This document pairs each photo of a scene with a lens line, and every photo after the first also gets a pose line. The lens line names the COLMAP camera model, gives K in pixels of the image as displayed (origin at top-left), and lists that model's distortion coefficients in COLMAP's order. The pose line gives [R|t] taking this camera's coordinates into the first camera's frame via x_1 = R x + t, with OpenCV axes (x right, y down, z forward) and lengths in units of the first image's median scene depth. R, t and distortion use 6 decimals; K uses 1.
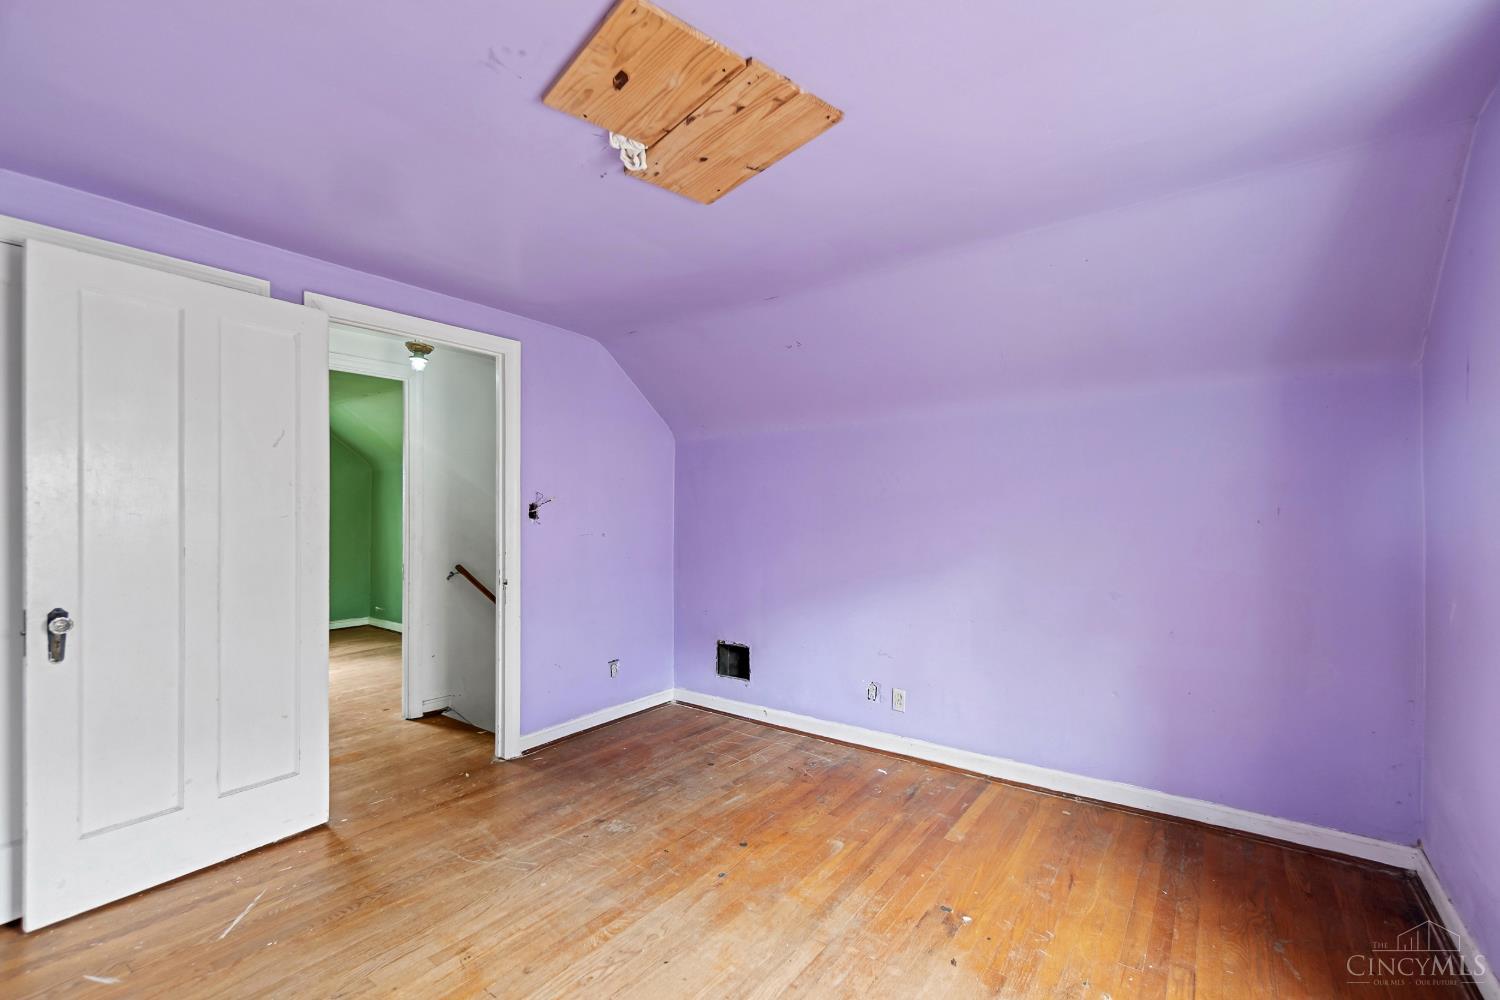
lens RADIAL K [[649.1, 0, 755.1], [0, 649.1, 515.1], [0, 0, 1]] dist [0.000188, 0.000661]
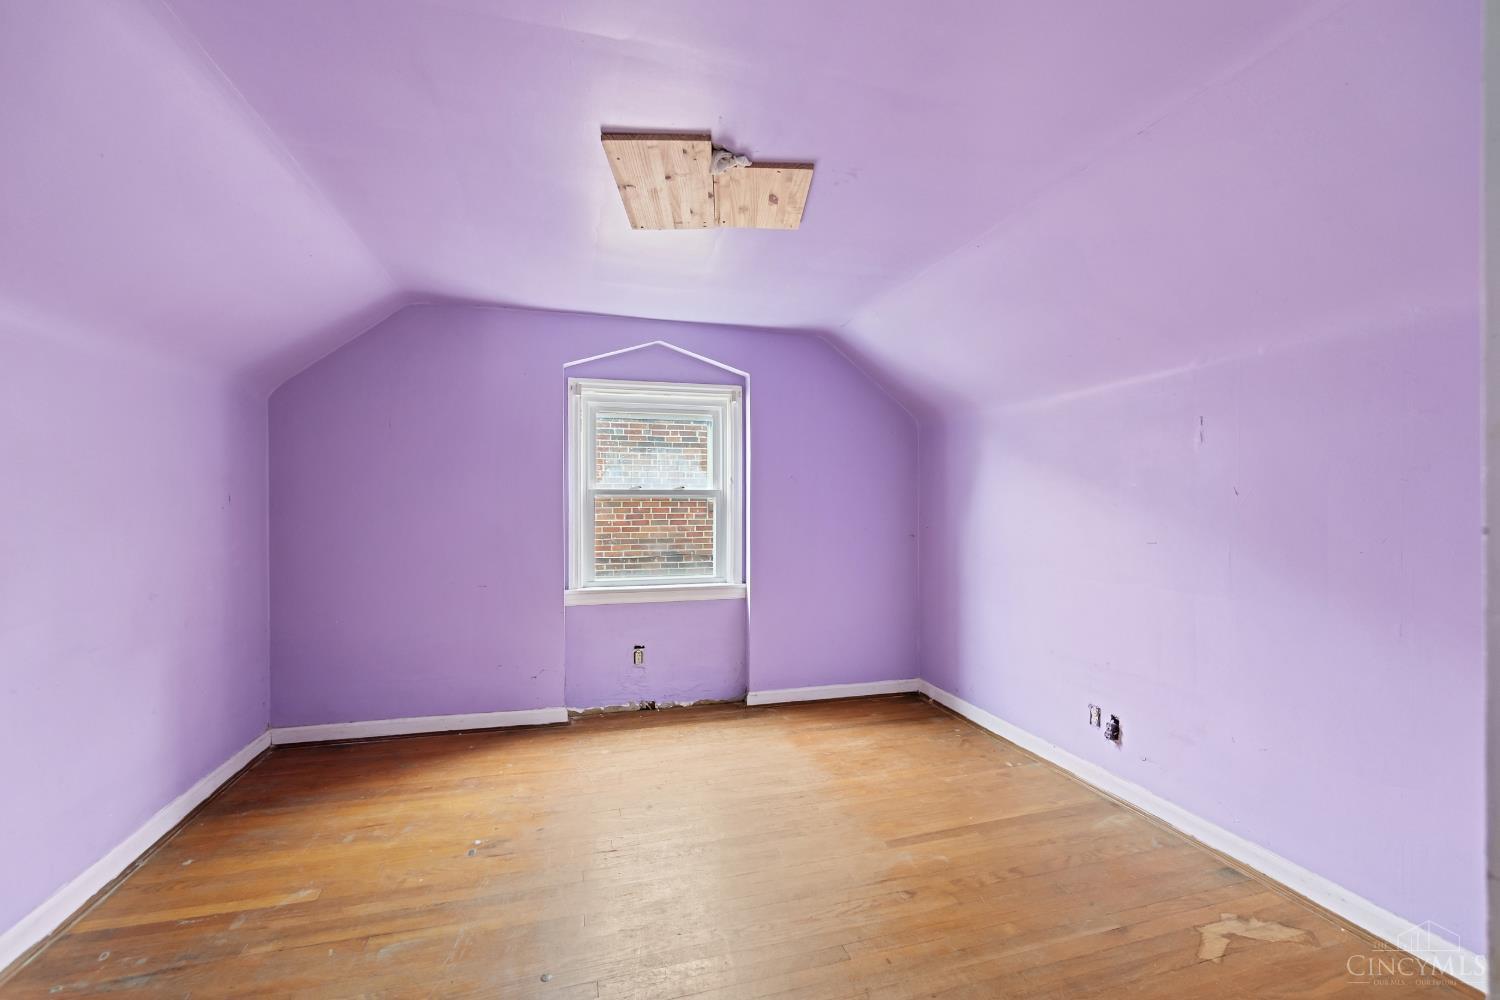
lens RADIAL K [[649.1, 0, 746.9], [0, 649.1, 498.8], [0, 0, 1]] dist [0.000188, 0.000661]
pose [[-0.801220, 0.006381, 0.598336, -0.665198], [-0.002907, 0.999890, -0.014557, 0.010299], [-0.598363, -0.013403, -0.801113, 1.421607]]
